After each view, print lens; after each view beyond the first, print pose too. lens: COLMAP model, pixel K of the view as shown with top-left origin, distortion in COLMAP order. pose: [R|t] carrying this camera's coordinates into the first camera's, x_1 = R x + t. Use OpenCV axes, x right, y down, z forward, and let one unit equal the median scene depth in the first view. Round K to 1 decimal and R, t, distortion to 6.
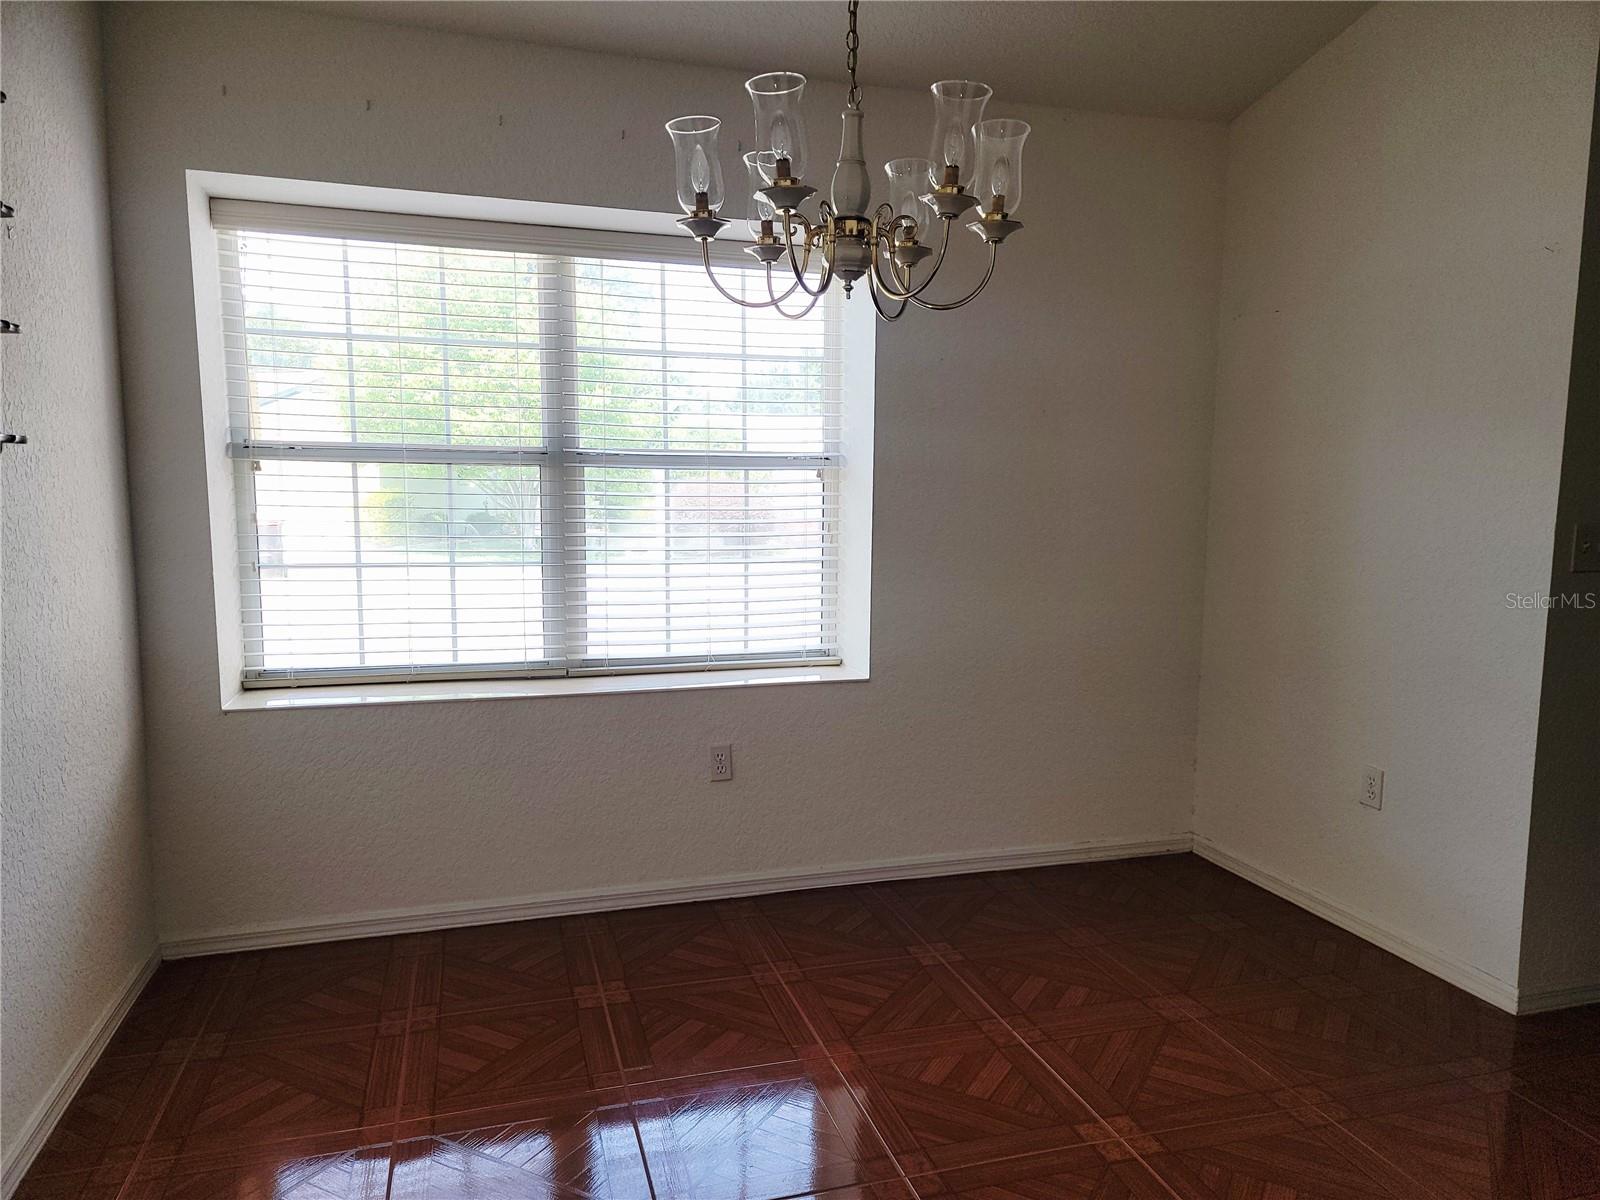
lens RADIAL K [[1091.7, 0, 801.6], [0, 1091.7, 594.9], [0, 0, 1]] dist [-0.002163, -0.000231]
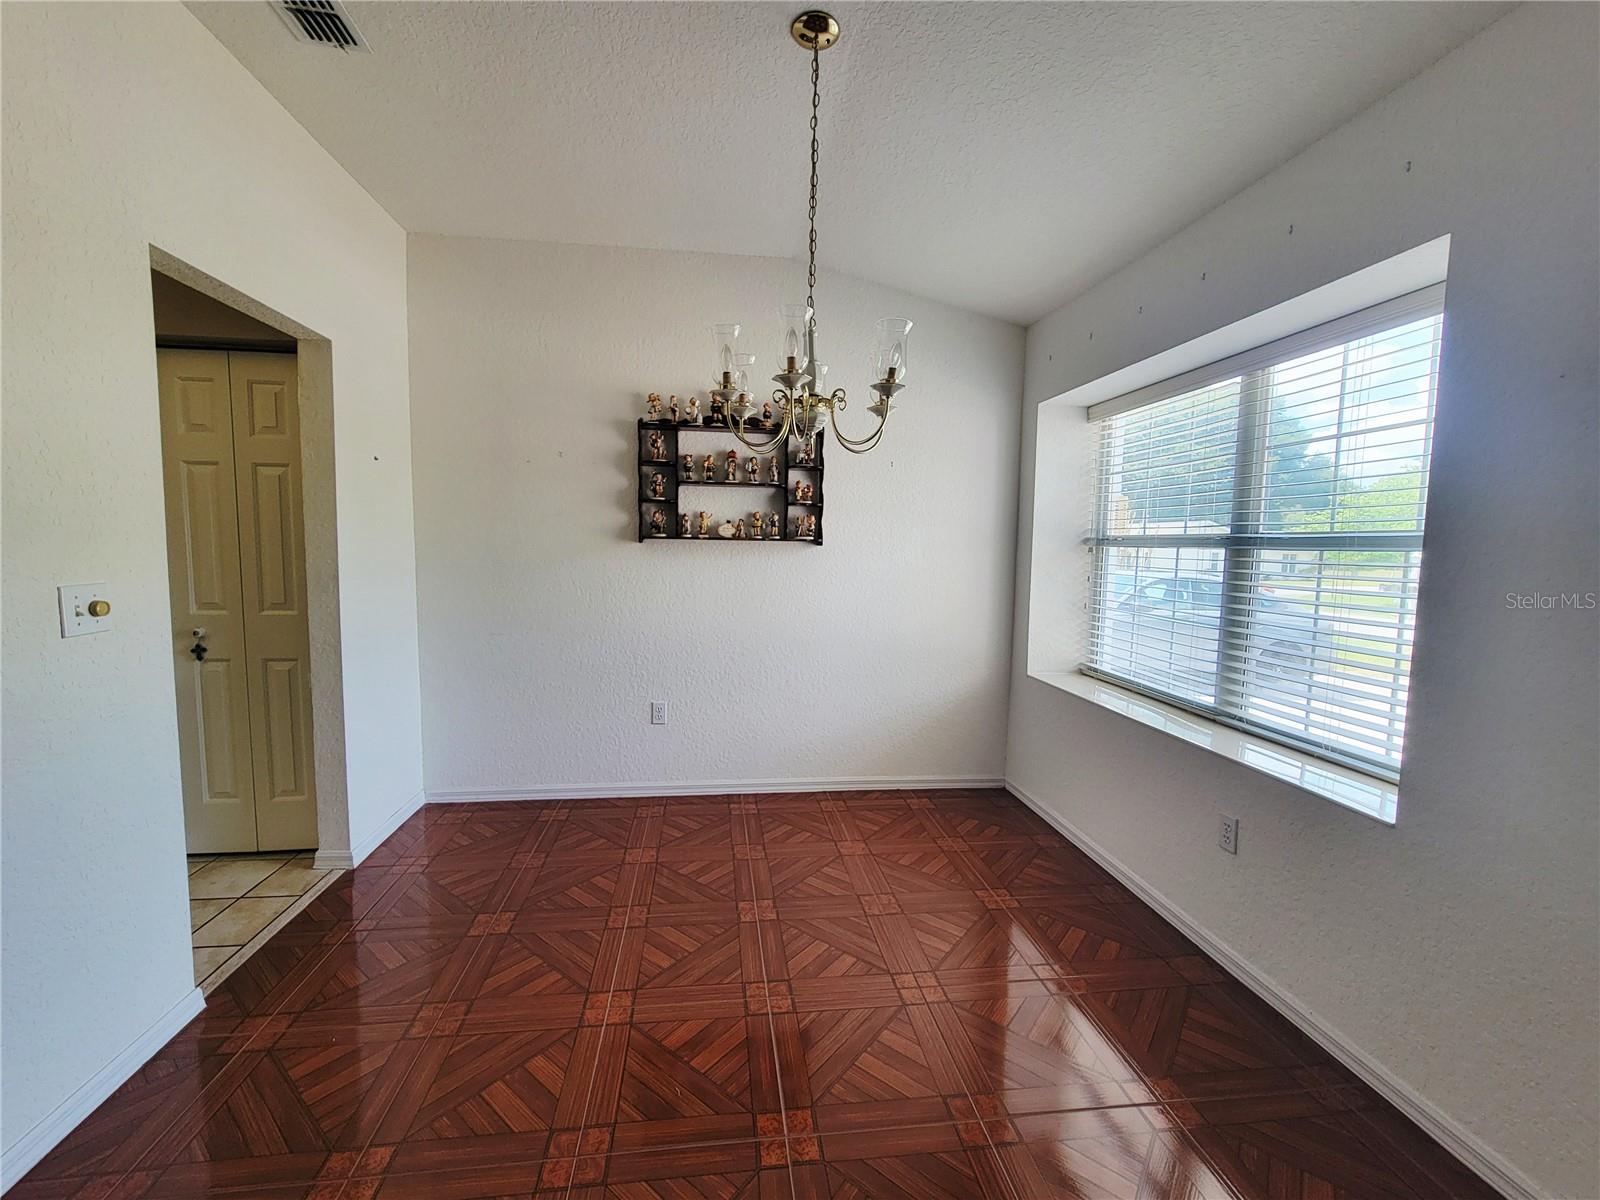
lens RADIAL K [[657.1, 0, 787.7], [0, 657.1, 596.9], [0, 0, 1]] dist [0.001524, 0.001137]
pose [[-0.184609, 0.059045, -0.981037, 0.572125], [-0.129760, 0.987991, 0.083881, -0.061421], [0.974208, 0.142785, -0.174730, 0.647168]]
